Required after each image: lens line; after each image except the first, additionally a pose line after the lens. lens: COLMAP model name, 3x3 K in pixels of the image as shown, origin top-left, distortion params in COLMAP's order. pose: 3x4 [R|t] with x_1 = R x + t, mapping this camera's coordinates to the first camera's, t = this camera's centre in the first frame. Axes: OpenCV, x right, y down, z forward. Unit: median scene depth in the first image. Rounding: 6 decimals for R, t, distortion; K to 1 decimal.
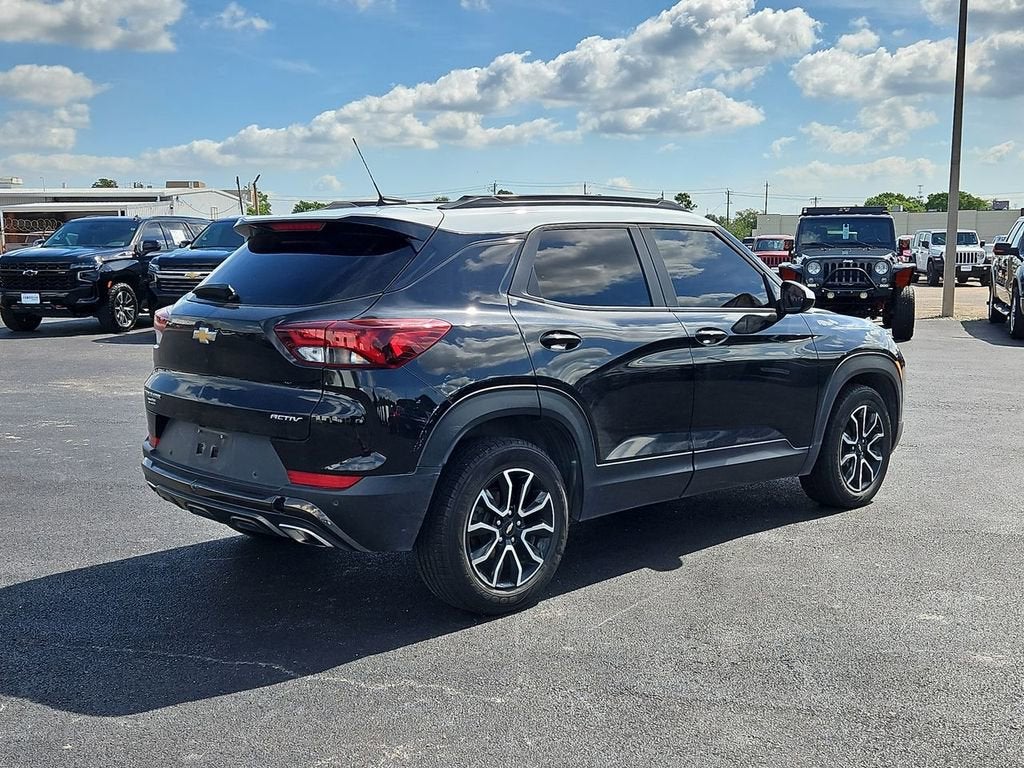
lens RADIAL K [[1162.4, 0, 520.1], [0, 1162.4, 389.1], [0, 0, 1]] dist [0.070186, 0.000000]
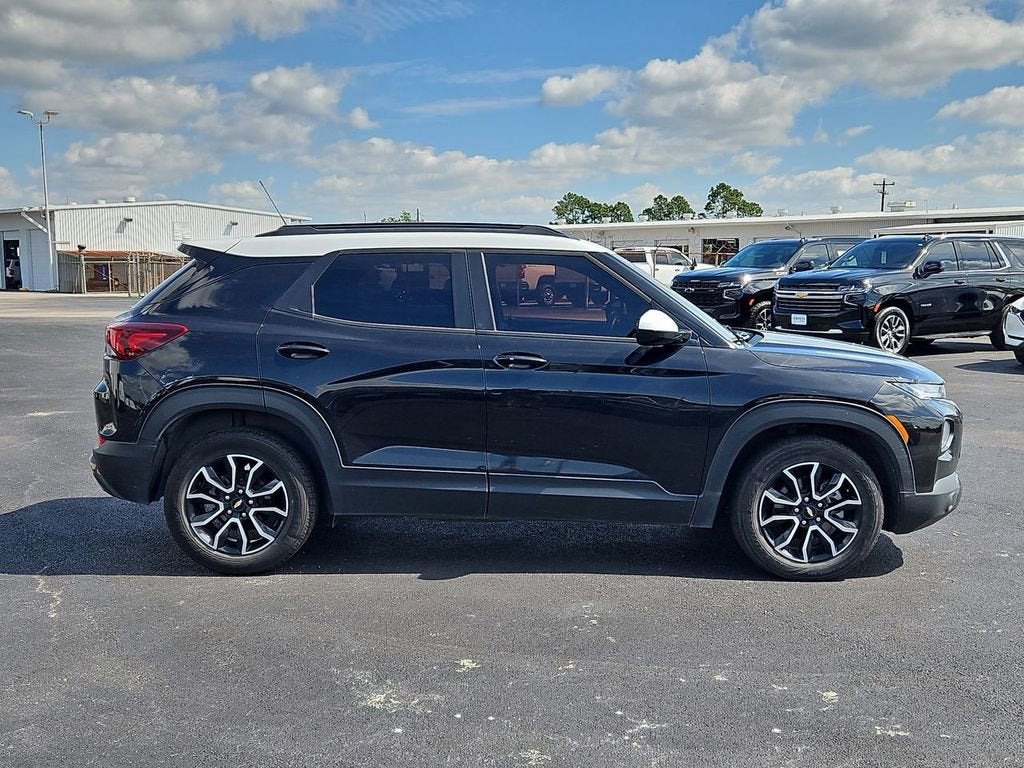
lens RADIAL K [[1162.4, 0, 519.9], [0, 1162.4, 393.1], [0, 0, 1]] dist [0.070186, 0.000000]
pose [[0.697452, 0.085001, -0.711573, 1.008980], [-0.094561, 0.995174, 0.026194, -0.051221], [0.710365, 0.049018, 0.702124, 0.349594]]
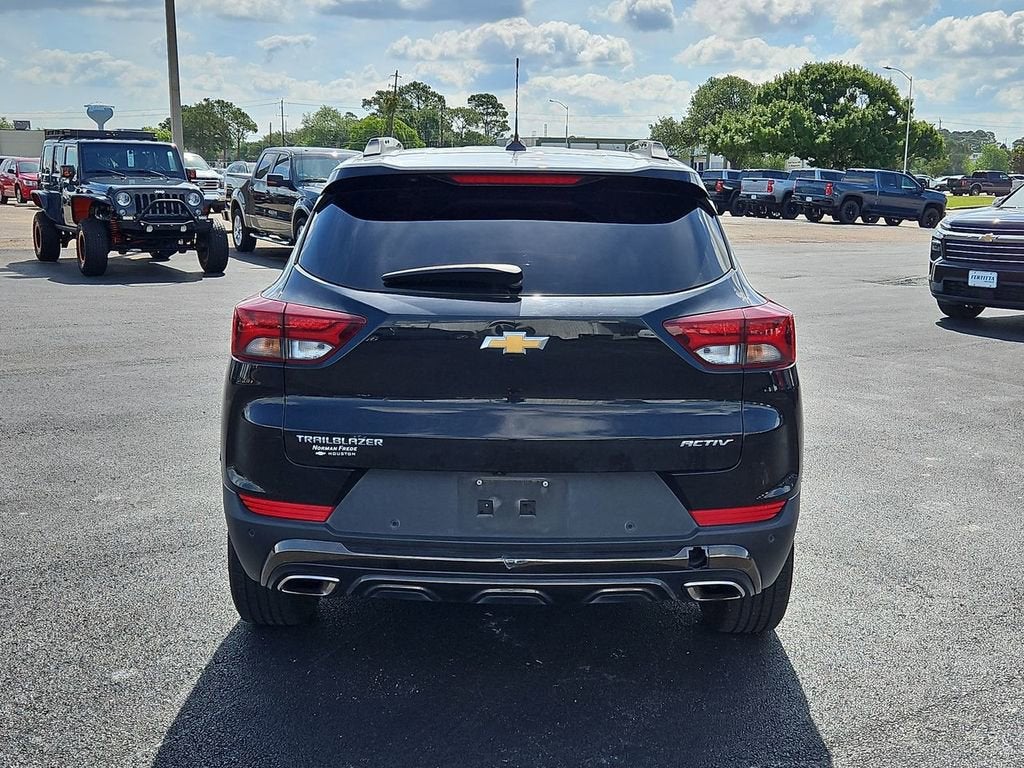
lens RADIAL K [[1162.4, 0, 493.9], [0, 1162.4, 381.3], [0, 0, 1]] dist [0.070186, 0.000000]
pose [[0.698258, -0.115362, 0.706489, -0.821820], [0.072570, 0.993252, 0.090464, -0.092499], [-0.712158, -0.011897, 0.701919, 0.569644]]
